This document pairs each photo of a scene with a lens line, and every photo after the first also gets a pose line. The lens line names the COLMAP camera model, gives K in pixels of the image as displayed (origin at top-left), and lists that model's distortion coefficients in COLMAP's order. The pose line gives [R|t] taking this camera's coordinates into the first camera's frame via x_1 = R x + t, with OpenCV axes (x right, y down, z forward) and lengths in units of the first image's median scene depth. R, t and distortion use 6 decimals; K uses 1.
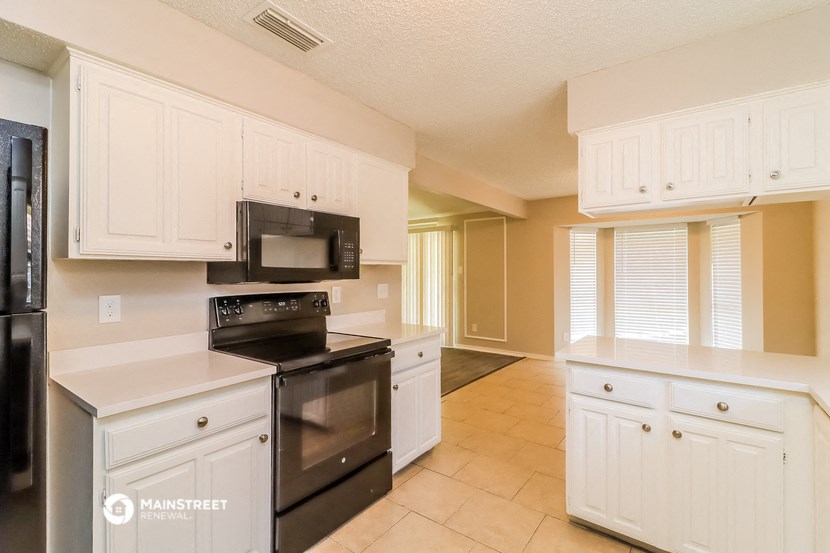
lens RADIAL K [[379.2, 0, 414.8], [0, 379.2, 266.4], [0, 0, 1]] dist [0.002041, 0.000310]
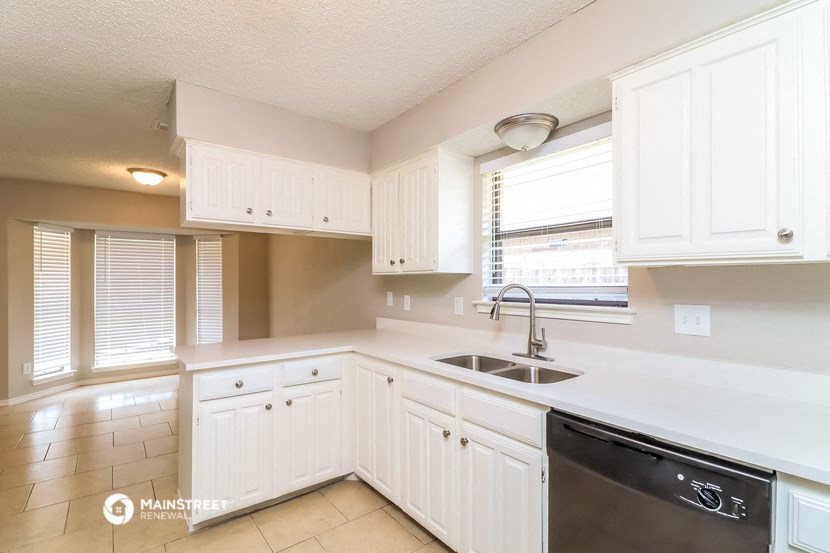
lens RADIAL K [[391.9, 0, 415.0], [0, 391.9, 276.5], [0, 0, 1]] dist [0.000707, 0.000090]
pose [[0.260415, 0.010792, 0.965437, -0.168681], [-0.013170, 0.999884, -0.007625, 0.000939], [-0.965407, -0.010729, 0.260527, 0.068920]]
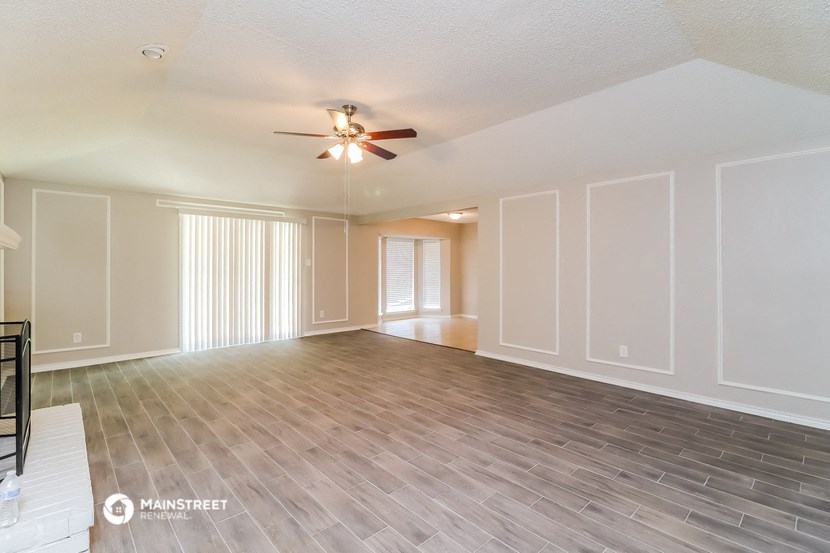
lens RADIAL K [[379.2, 0, 414.8], [0, 379.2, 266.4], [0, 0, 1]] dist [0.002041, 0.000310]
pose [[0.180293, 0.007655, 0.983583, -1.155916], [-0.014613, 0.999880, -0.005103, 0.028752], [-0.983504, -0.013453, 0.180383, 0.678831]]
